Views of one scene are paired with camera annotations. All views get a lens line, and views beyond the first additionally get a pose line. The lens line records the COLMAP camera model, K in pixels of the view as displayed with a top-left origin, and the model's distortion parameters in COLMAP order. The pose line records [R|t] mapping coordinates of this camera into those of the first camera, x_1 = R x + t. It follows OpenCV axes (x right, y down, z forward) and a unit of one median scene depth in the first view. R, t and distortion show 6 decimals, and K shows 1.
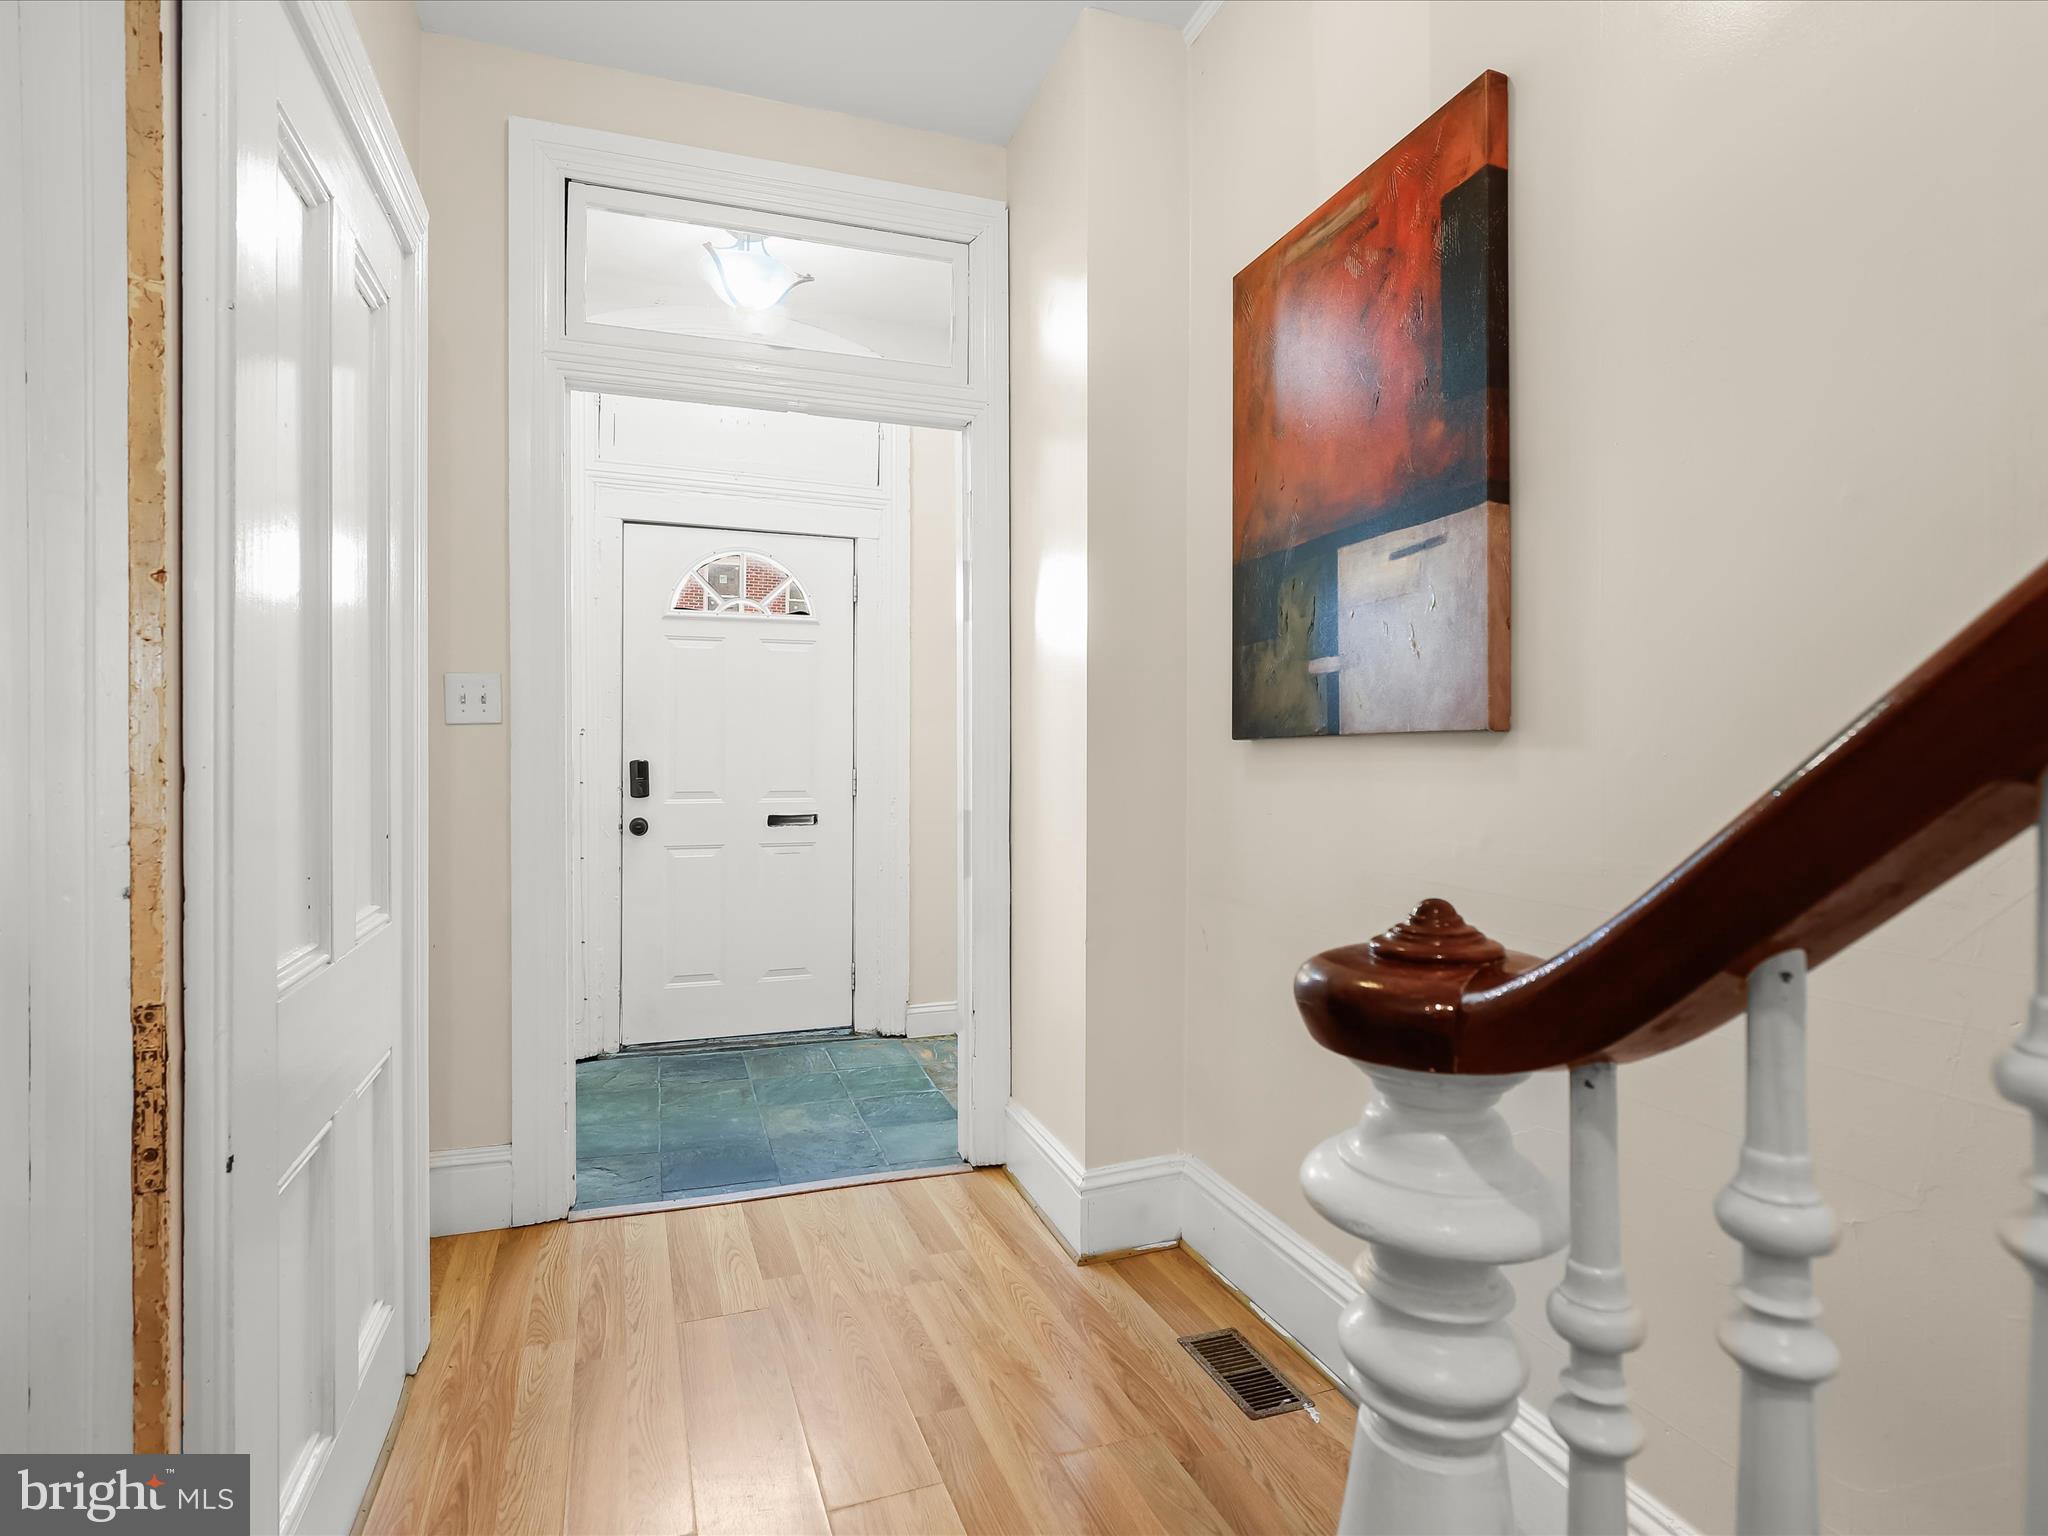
lens RADIAL K [[1093.3, 0, 1028.6], [0, 1093.3, 753.6], [0, 0, 1]] dist [-0.009885, 0.001774]
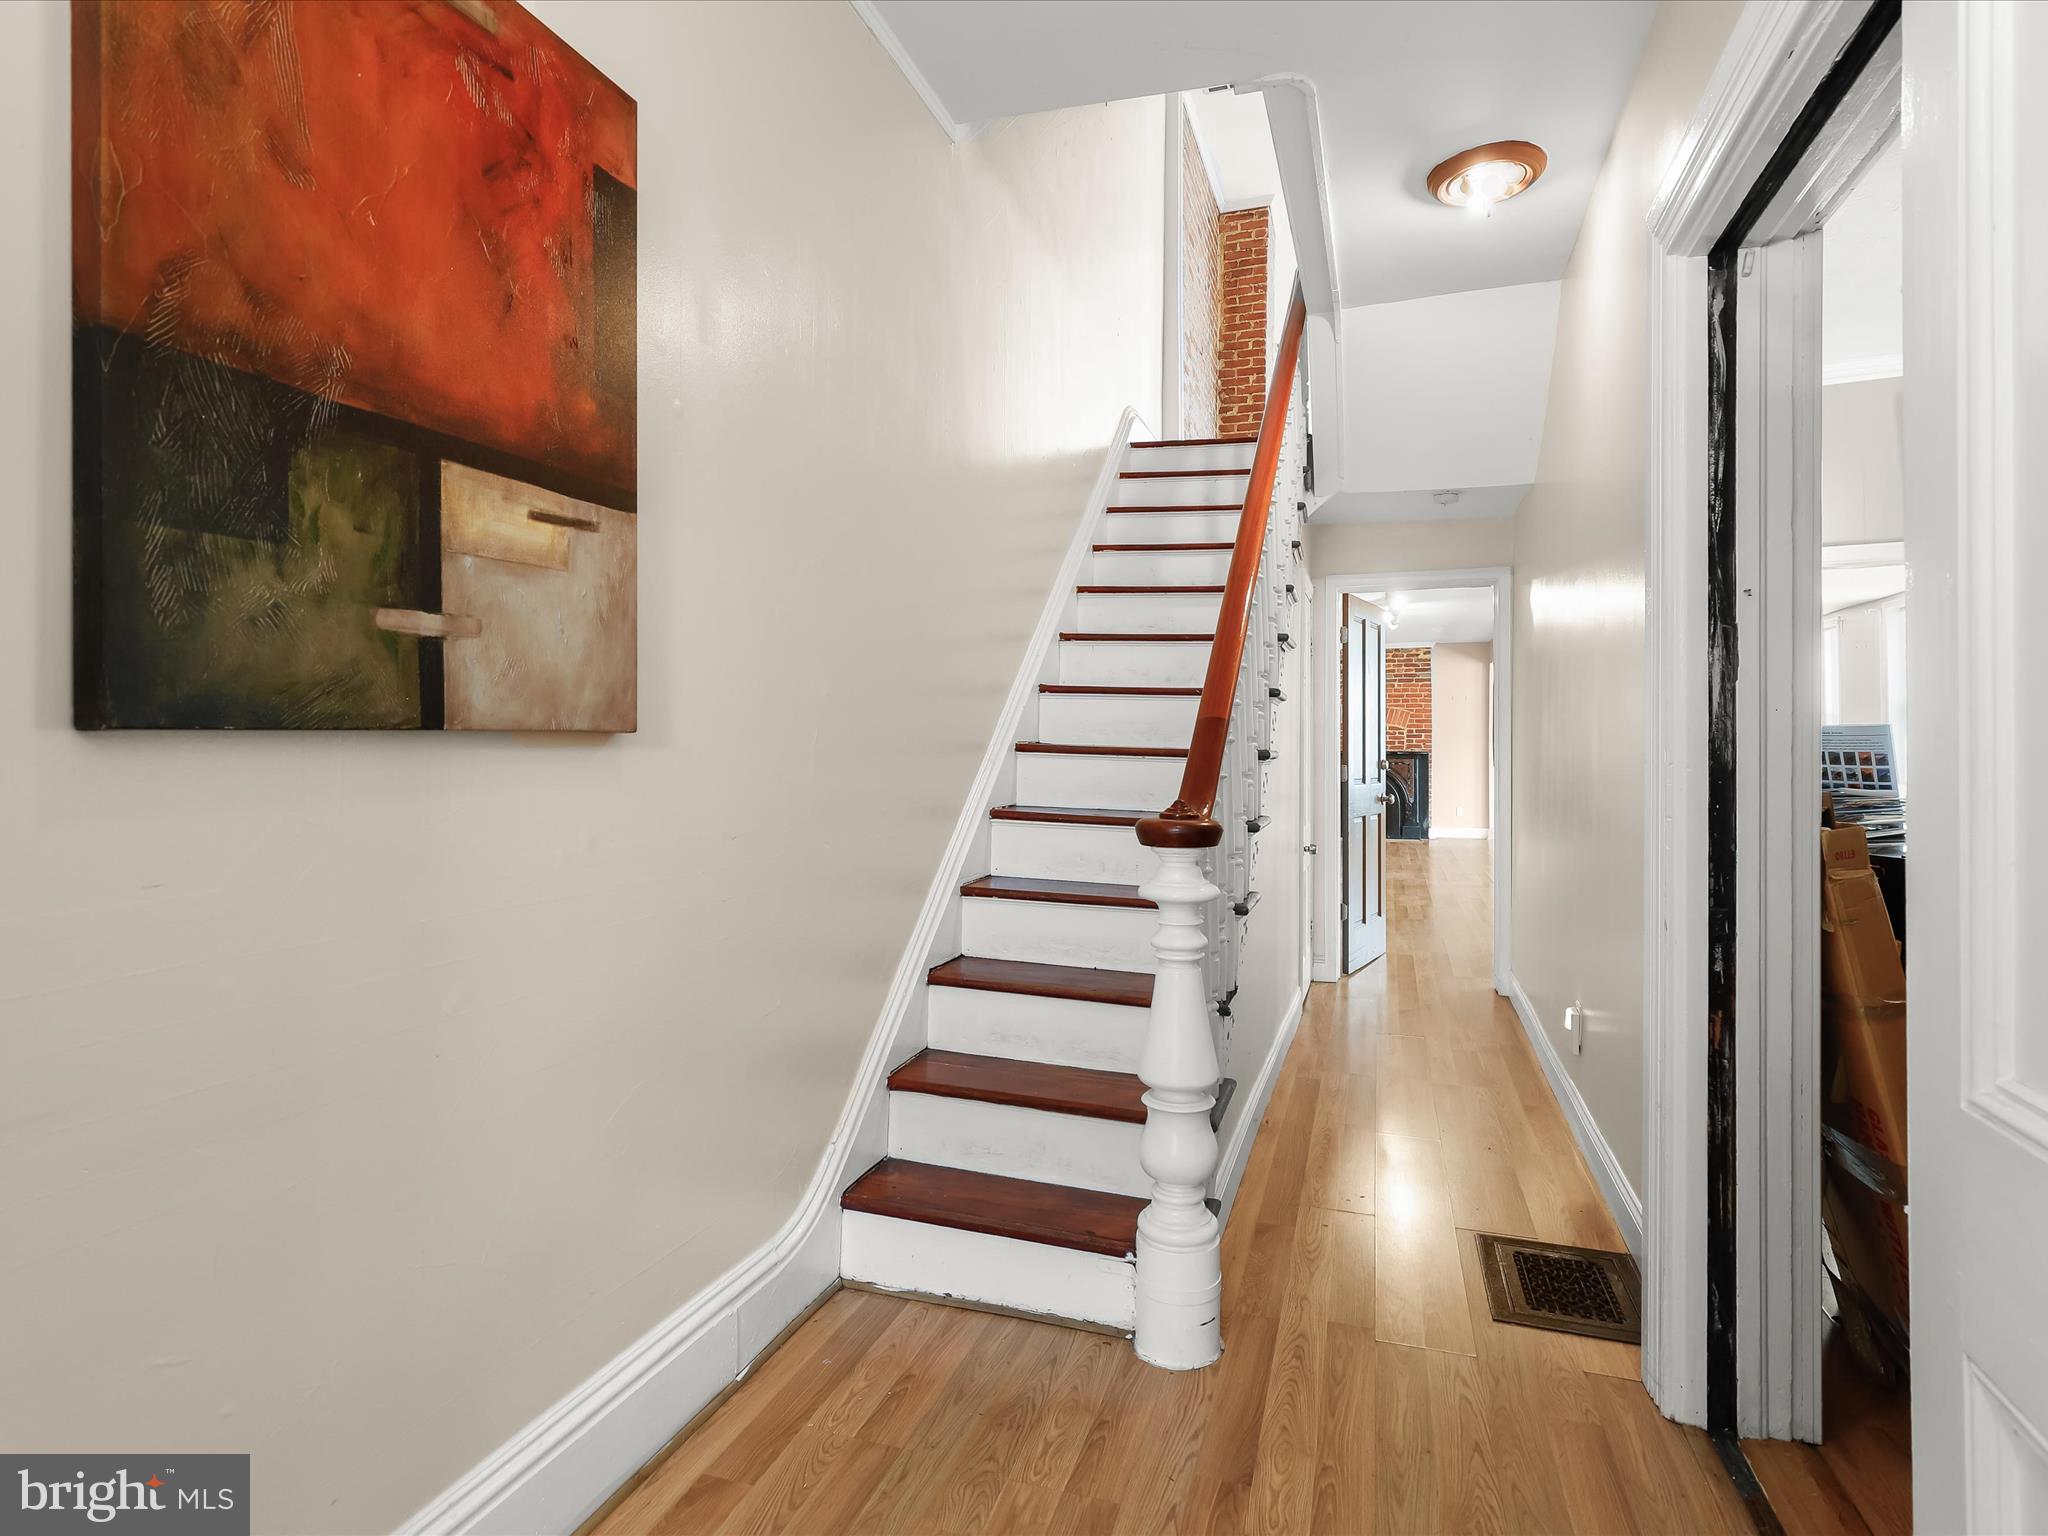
lens RADIAL K [[1093.3, 0, 1022.2], [0, 1093.3, 759.5], [0, 0, 1]] dist [-0.009885, 0.001774]
pose [[-0.790376, -0.014446, 0.612452, -0.435202], [-0.003869, 0.999820, 0.018591, -0.012206], [-0.612610, 0.012324, -0.790289, 1.334466]]
